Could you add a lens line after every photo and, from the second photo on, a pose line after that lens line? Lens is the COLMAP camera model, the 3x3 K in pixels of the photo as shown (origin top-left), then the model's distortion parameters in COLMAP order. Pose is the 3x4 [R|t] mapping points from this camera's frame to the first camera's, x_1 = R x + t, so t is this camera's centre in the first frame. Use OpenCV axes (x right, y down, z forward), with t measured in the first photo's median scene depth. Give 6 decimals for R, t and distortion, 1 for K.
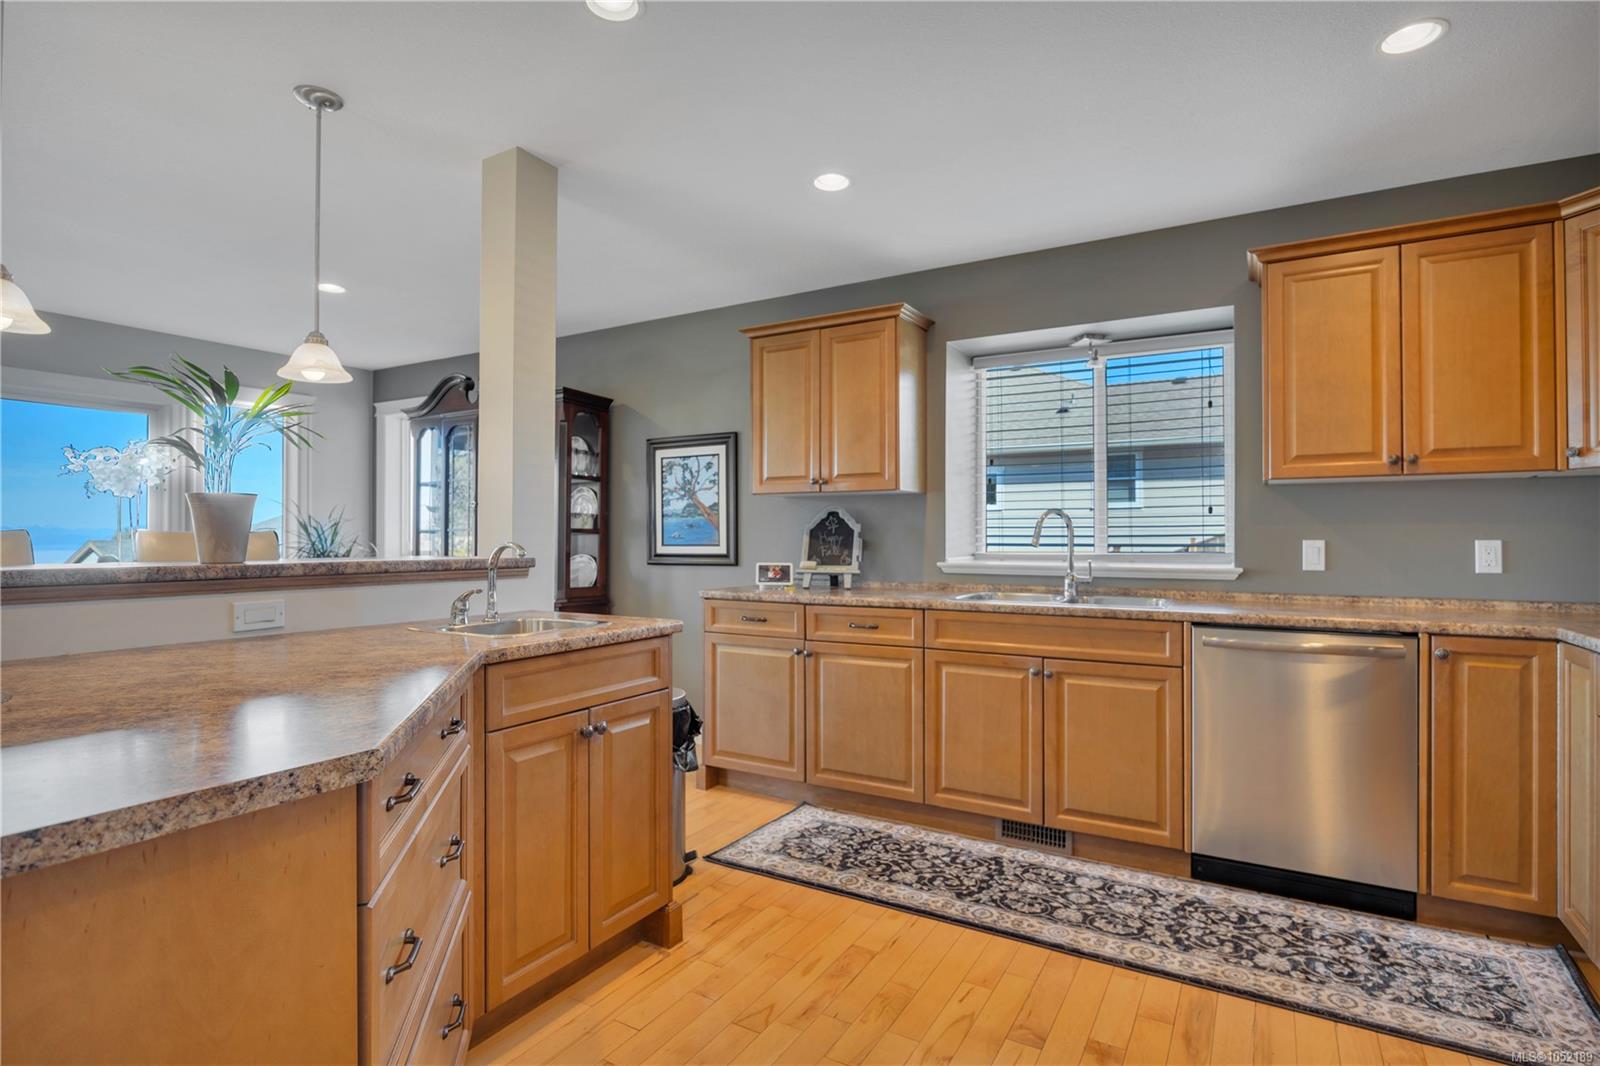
lens RADIAL K [[809.9, 0, 800.0], [0, 809.9, 533.0], [0, 0, 1]] dist [-0.001578, -0.000357]
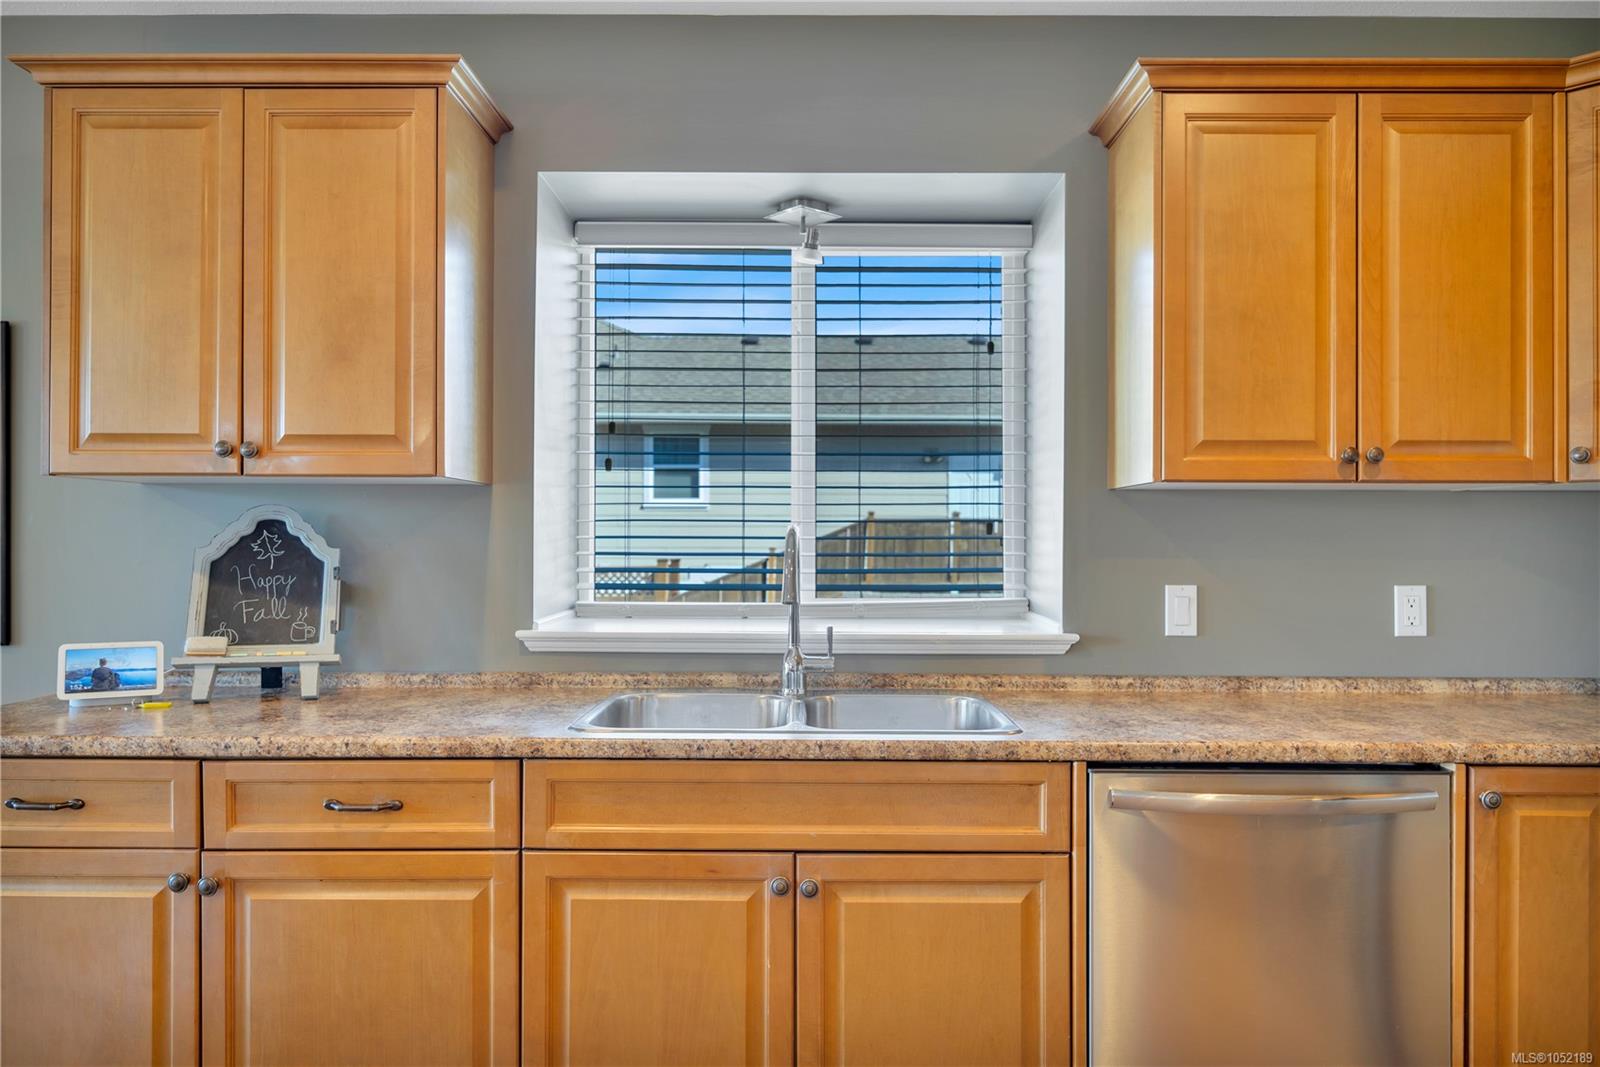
lens RADIAL K [[1084.7, 0, 800.0], [0, 1084.7, 533.5], [0, 0, 1]] dist [-0.000612, 0.001415]
pose [[0.864879, 0.005991, 0.501944, -0.007166], [-0.006297, 0.999980, -0.001086, -0.023278], [-0.501940, -0.002221, 0.864899, 0.399422]]
